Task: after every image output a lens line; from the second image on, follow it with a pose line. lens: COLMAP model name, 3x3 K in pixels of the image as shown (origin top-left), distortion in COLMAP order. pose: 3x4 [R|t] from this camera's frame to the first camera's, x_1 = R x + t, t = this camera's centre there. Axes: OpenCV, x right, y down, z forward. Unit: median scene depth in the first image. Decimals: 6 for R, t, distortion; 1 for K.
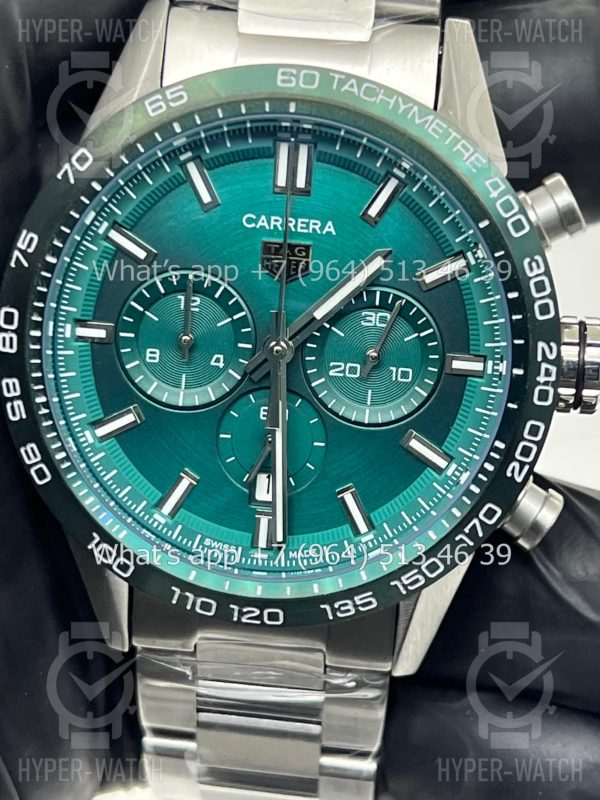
lens RADIAL K [[1930.4, 0, 300.0], [0, 1930.4, 400.0], [0, 0, 1]] dist [0.172187, -0.245926]
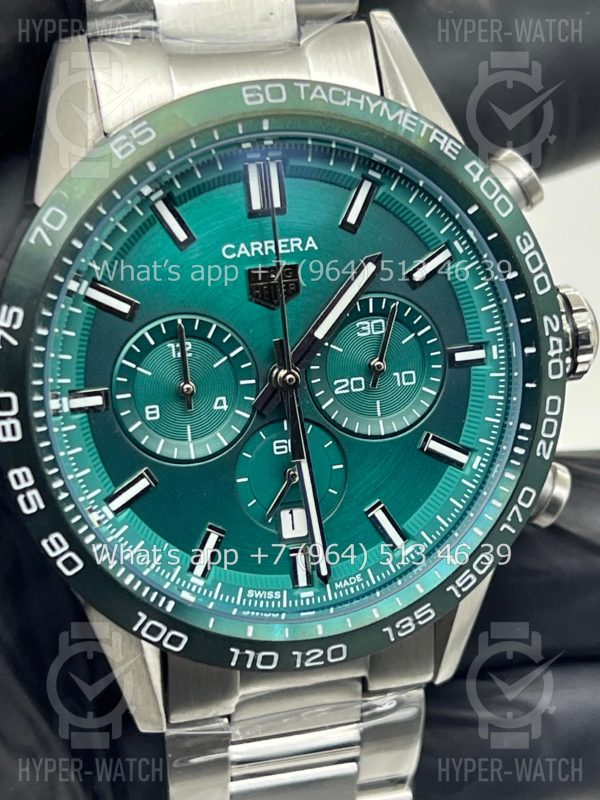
lens RADIAL K [[1930.4, 0, 300.0], [0, 1930.4, 400.0], [0, 0, 1]] dist [0.172187, -0.245926]
pose [[0.930432, -0.205129, 0.303674, -0.296806], [0.207101, 0.977972, 0.026068, -0.039109], [-0.302332, 0.038637, 0.952419, 0.091183]]
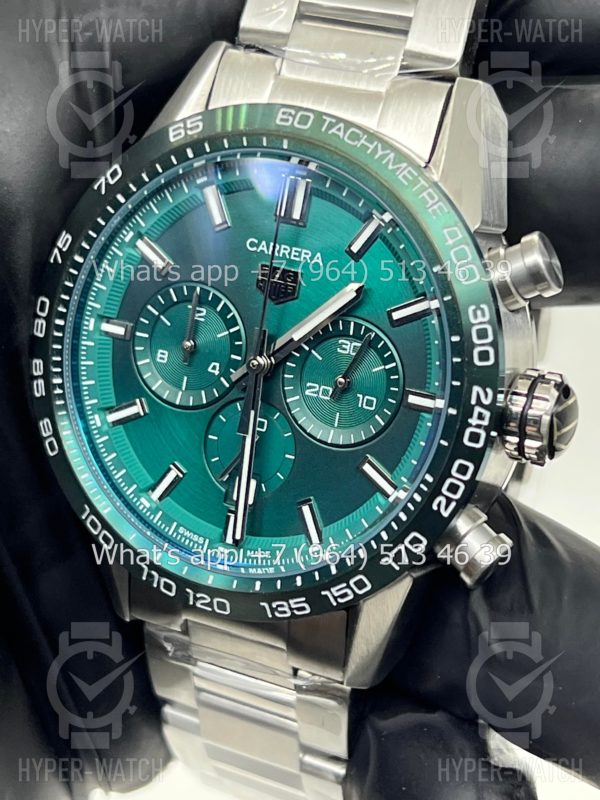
lens RADIAL K [[1930.4, 0, 300.0], [0, 1930.4, 400.0], [0, 0, 1]] dist [0.172187, -0.245926]
pose [[0.931194, 0.132771, -0.339484, 0.383725], [-0.145877, 0.989214, -0.013259, 0.005154], [0.334061, 0.061869, 0.940519, -0.016795]]
